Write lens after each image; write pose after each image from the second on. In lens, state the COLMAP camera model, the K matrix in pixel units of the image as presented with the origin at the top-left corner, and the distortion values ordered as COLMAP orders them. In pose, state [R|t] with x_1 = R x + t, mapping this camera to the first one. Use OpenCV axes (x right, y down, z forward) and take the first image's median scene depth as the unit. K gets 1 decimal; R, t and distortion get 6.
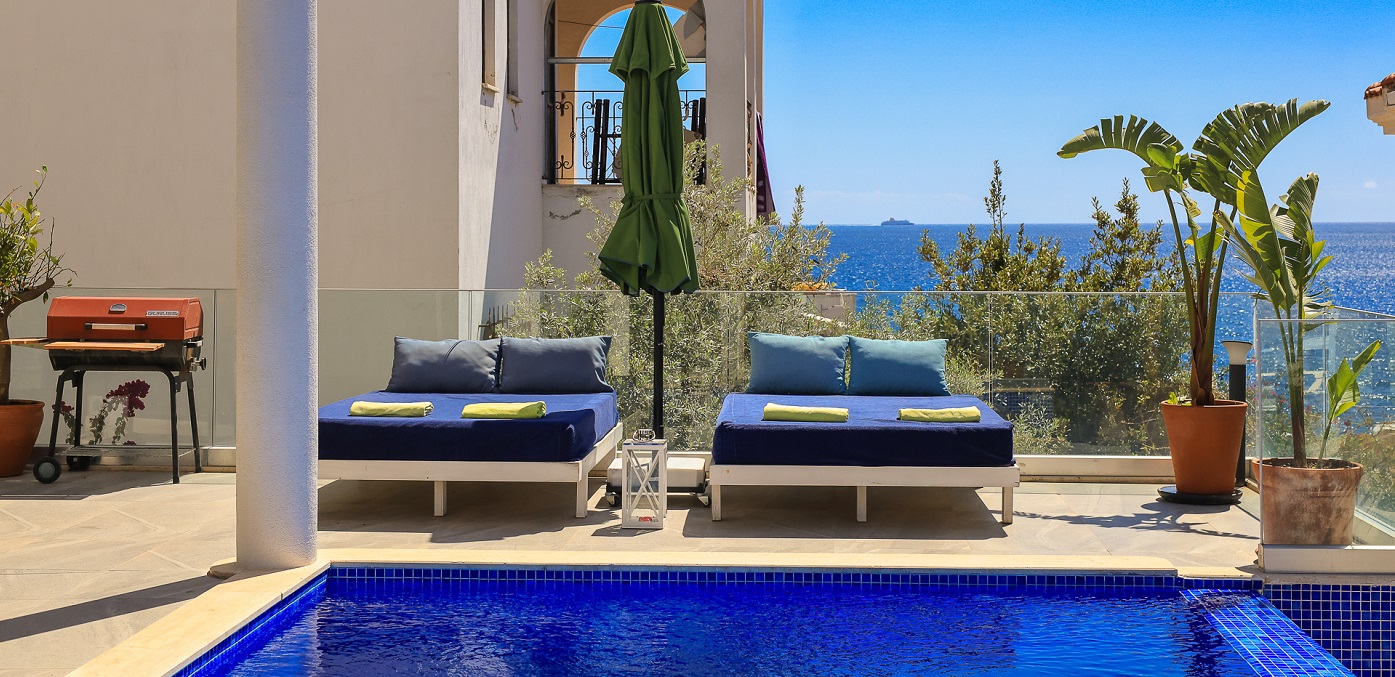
lens RADIAL K [[1888.3, 0, 697.5], [0, 1888.3, 338.5], [0, 0, 1]] dist [-0.016705, -0.010597]
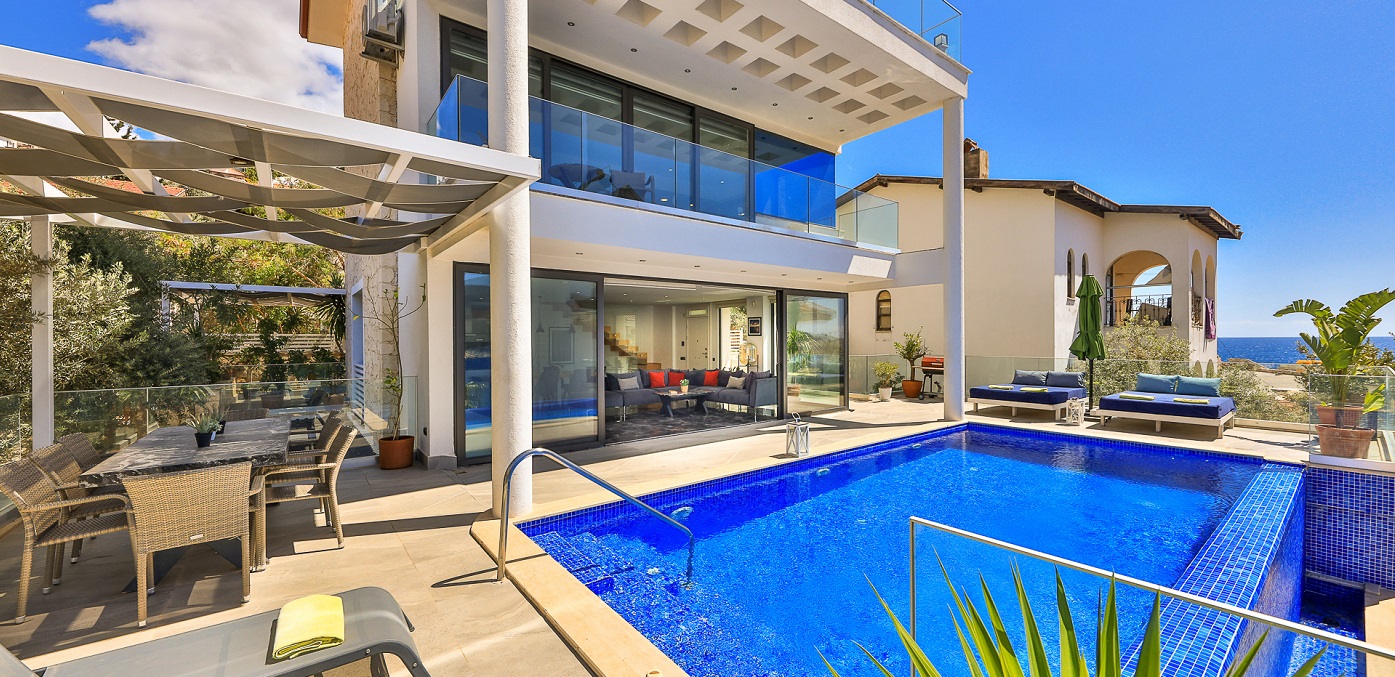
lens RADIAL K [[507.5, 0, 697.5], [0, 507.5, 338.5], [0, 0, 1]] dist [0.000360, 0.000007]
pose [[0.645609, -0.005044, -0.763651, 0.222090], [-0.040253, 0.998363, -0.040626, 0.004449], [0.762606, 0.056968, 0.644350, -0.157319]]
